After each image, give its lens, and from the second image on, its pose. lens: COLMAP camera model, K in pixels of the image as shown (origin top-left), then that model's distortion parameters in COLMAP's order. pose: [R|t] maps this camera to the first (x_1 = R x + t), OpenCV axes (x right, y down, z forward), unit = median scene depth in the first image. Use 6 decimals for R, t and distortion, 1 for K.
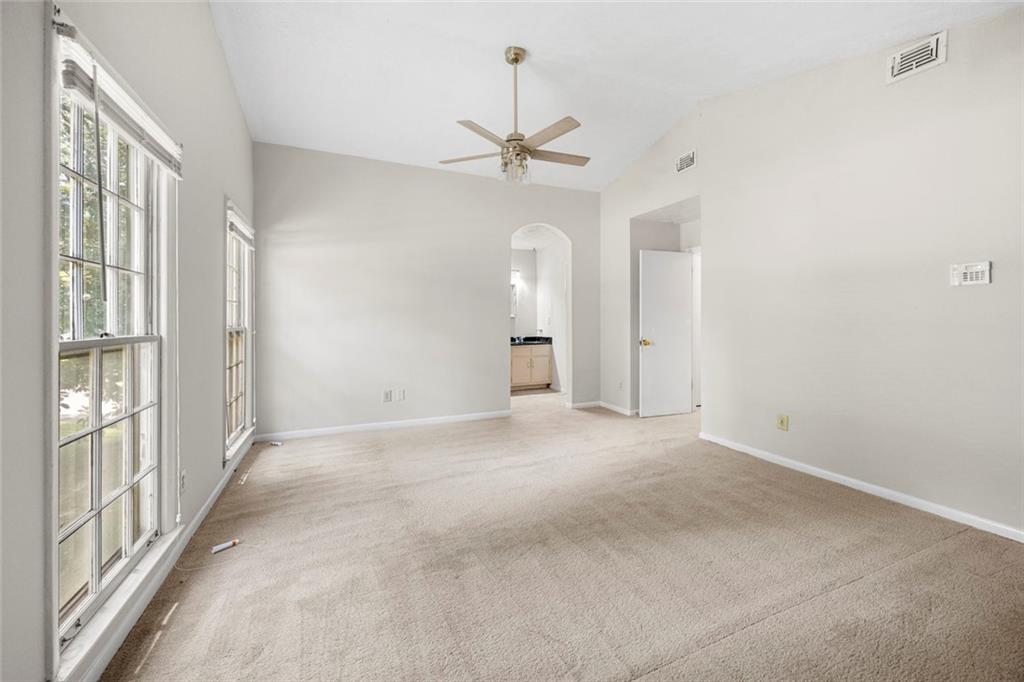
lens RADIAL K [[403.0, 0, 496.1], [0, 403.0, 316.4], [0, 0, 1]] dist [-0.001509, -0.000546]
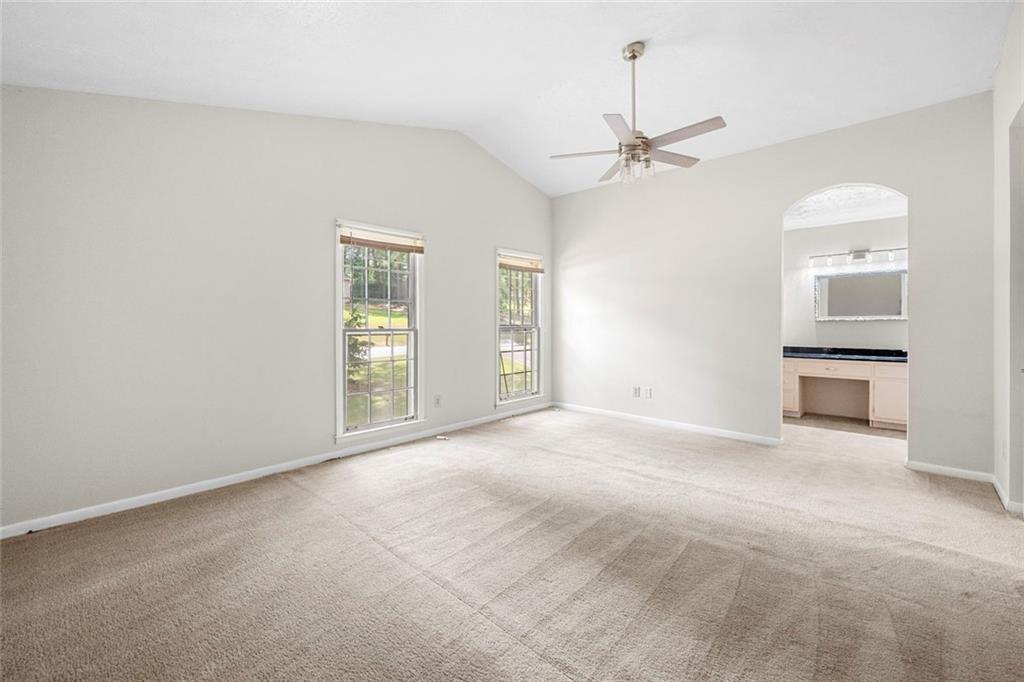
lens RADIAL K [[403.0, 0, 512.5], [0, 403.0, 322.1], [0, 0, 1]] dist [-0.001509, -0.000546]
pose [[0.427908, 0.005910, -0.903803, 0.867329], [0.000560, 0.999977, 0.006804, 0.000277], [0.903822, -0.003418, 0.427895, 0.338956]]
